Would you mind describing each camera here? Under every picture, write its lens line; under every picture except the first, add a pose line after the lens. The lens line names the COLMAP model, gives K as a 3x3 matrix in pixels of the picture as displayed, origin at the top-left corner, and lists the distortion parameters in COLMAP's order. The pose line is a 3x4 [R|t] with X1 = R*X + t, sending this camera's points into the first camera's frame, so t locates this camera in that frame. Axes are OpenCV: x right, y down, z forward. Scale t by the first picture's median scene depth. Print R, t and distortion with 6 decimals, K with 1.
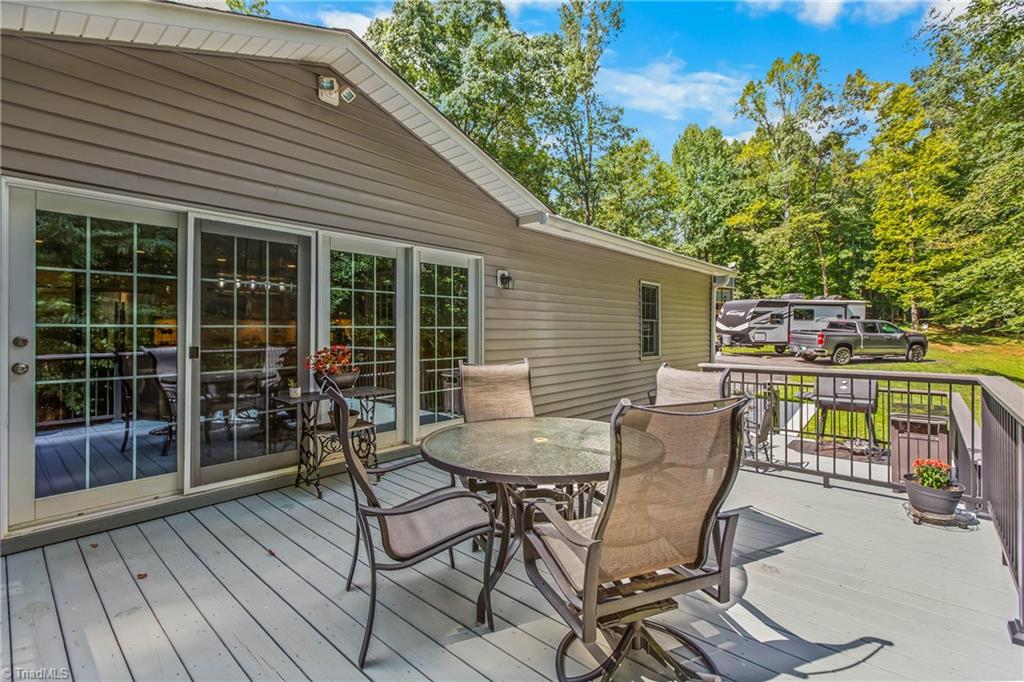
lens RADIAL K [[466.6, 0, 512.7], [0, 466.6, 332.3], [0, 0, 1]] dist [0.002654, 0.000093]
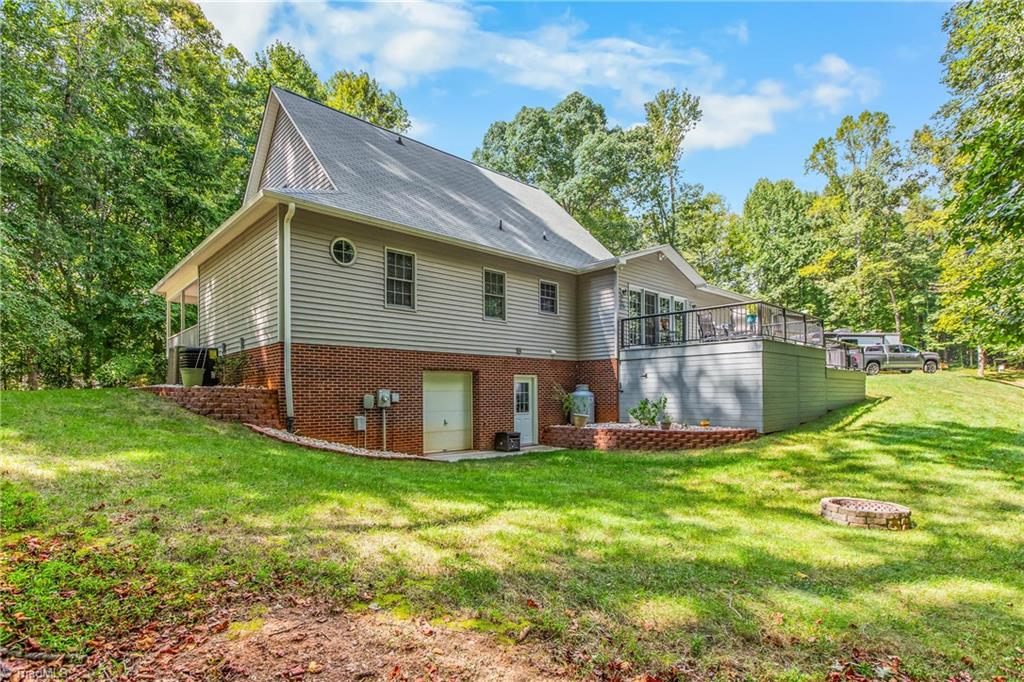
lens RADIAL K [[513.1, 0, 507.0], [0, 513.1, 392.0], [0, 0, 1]] dist [-0.004635, 0.000045]
pose [[0.994332, -0.010263, -0.105823, -0.083463], [0.009050, 0.999888, -0.011938, 0.044939], [0.105934, 0.010912, 0.994313, -0.232793]]
